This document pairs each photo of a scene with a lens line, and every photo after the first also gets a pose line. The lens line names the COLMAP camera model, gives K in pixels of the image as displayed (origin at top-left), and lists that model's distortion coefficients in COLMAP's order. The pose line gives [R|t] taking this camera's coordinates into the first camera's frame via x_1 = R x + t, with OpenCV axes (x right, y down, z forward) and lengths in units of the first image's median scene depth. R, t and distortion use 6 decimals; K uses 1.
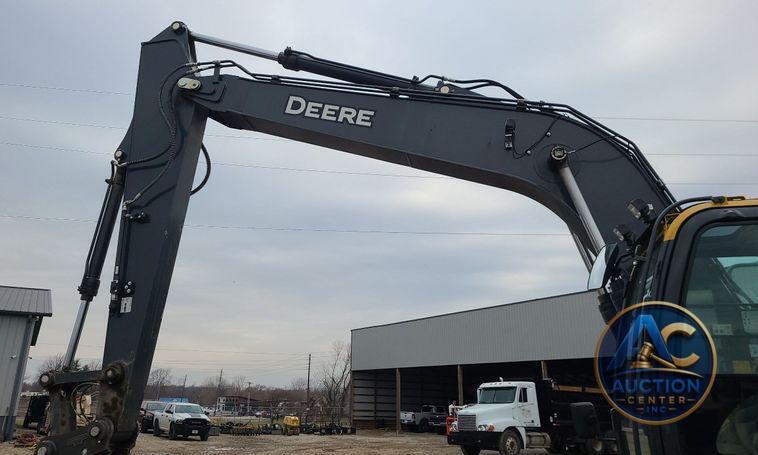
lens RADIAL K [[597.5, 0, 358.7], [0, 597.5, 197.8], [0, 0, 1]] dist [0.064166, -0.046750]
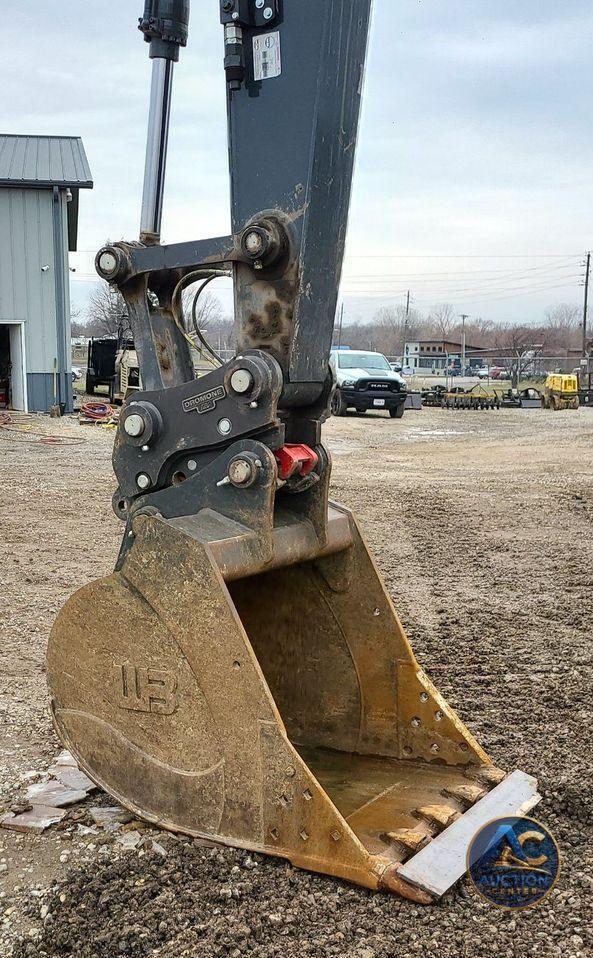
lens RADIAL K [[1189.2, 0, 294.0], [0, 1189.2, 554.6], [0, 0, 1]] dist [0.029155, 0.047961]
pose [[0.953615, 0.035159, -0.298969, -0.033333], [0.110937, 0.882210, 0.457601, 0.026527], [0.279842, -0.469542, 0.837388, 0.060131]]
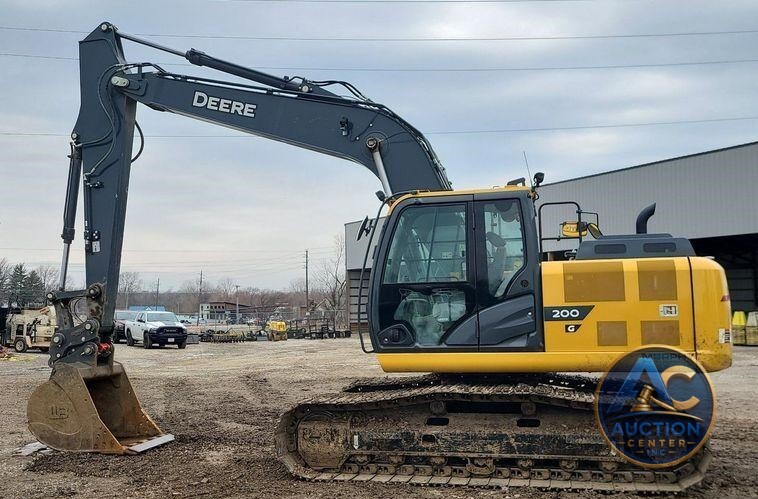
lens RADIAL K [[817.9, 0, 379.0], [0, 817.9, 249.5], [0, 0, 1]] dist [0.035397, 0.006038]
pose [[0.999306, -0.036736, -0.006080, 0.073827], [0.037062, 0.965512, 0.257708, -0.071681], [-0.003597, -0.257754, 0.966204, -0.219356]]
